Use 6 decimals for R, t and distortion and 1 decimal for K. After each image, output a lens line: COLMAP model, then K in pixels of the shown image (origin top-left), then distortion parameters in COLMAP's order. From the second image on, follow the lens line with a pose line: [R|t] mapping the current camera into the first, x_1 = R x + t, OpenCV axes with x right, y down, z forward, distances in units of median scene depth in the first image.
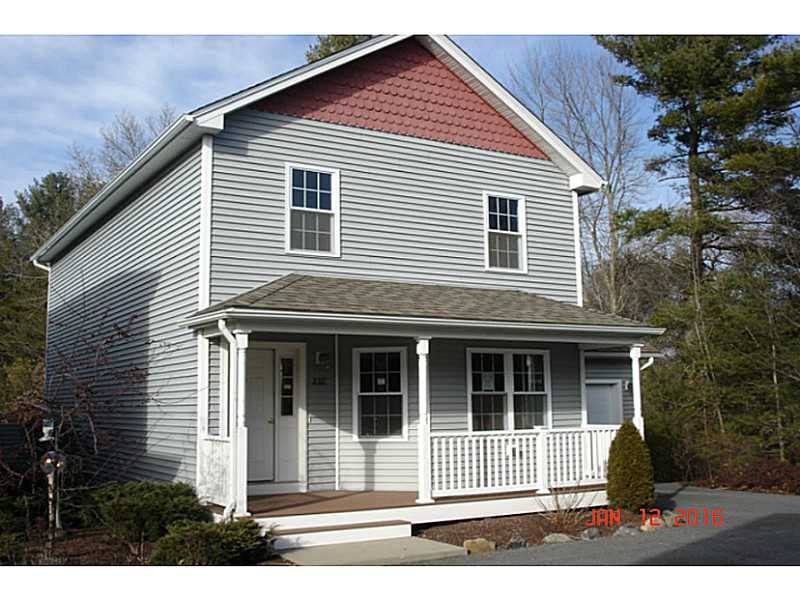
lens RADIAL K [[906.4, 0, 400.0], [0, 906.4, 300.0], [0, 0, 1]] dist [-0.008448, -0.001471]
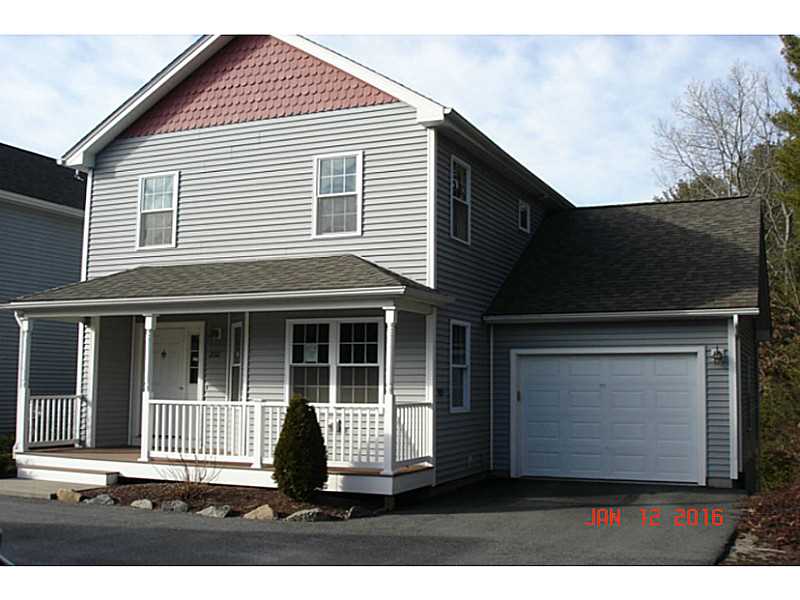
lens RADIAL K [[855.6, 0, 401.3], [0, 855.6, 314.8], [0, 0, 1]] dist [-0.022351, -0.018740]
pose [[0.577383, -0.045193, -0.815222, 0.910612], [0.081436, 0.996676, 0.002426, 0.055186], [0.812402, -0.067789, 0.579144, 0.553849]]
